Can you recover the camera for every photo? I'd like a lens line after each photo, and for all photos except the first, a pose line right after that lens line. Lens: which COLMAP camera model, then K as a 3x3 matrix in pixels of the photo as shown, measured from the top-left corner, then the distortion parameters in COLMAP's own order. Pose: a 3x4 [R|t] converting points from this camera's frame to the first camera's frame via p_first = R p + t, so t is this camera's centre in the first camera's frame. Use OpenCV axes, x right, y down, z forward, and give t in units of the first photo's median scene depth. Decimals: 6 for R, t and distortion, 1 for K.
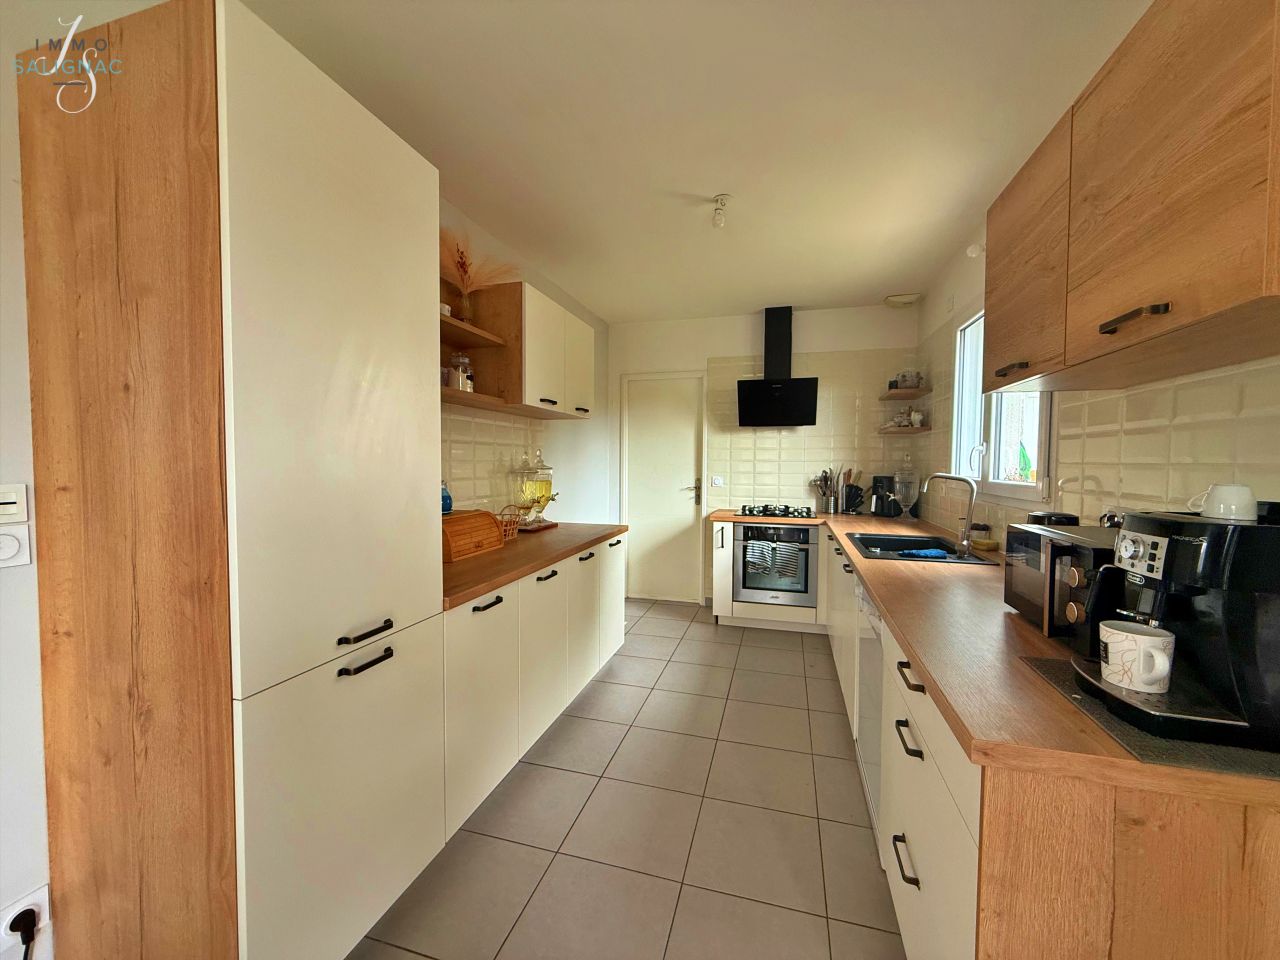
lens RADIAL K [[510.9, 0, 637.6], [0, 510.9, 480.6], [0, 0, 1]] dist [0.000570, 0.000443]
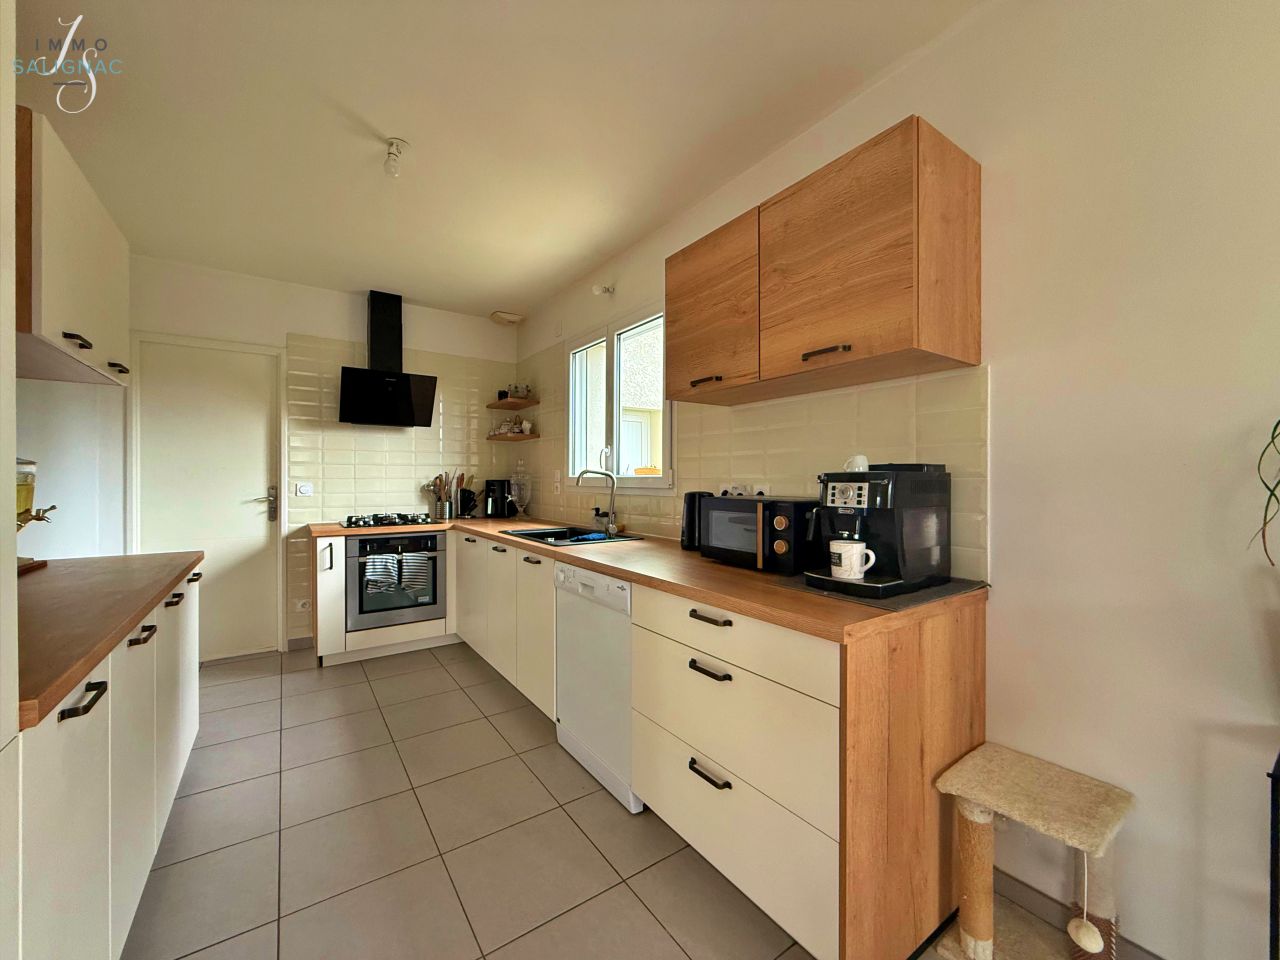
lens RADIAL K [[510.9, 0, 638.2], [0, 510.9, 480.2], [0, 0, 1]] dist [0.000570, 0.000443]
pose [[0.628618, -0.005619, 0.777694, -0.160292], [0.033399, 0.999246, -0.019777, 0.024007], [-0.776997, 0.038406, 0.628332, 0.113347]]
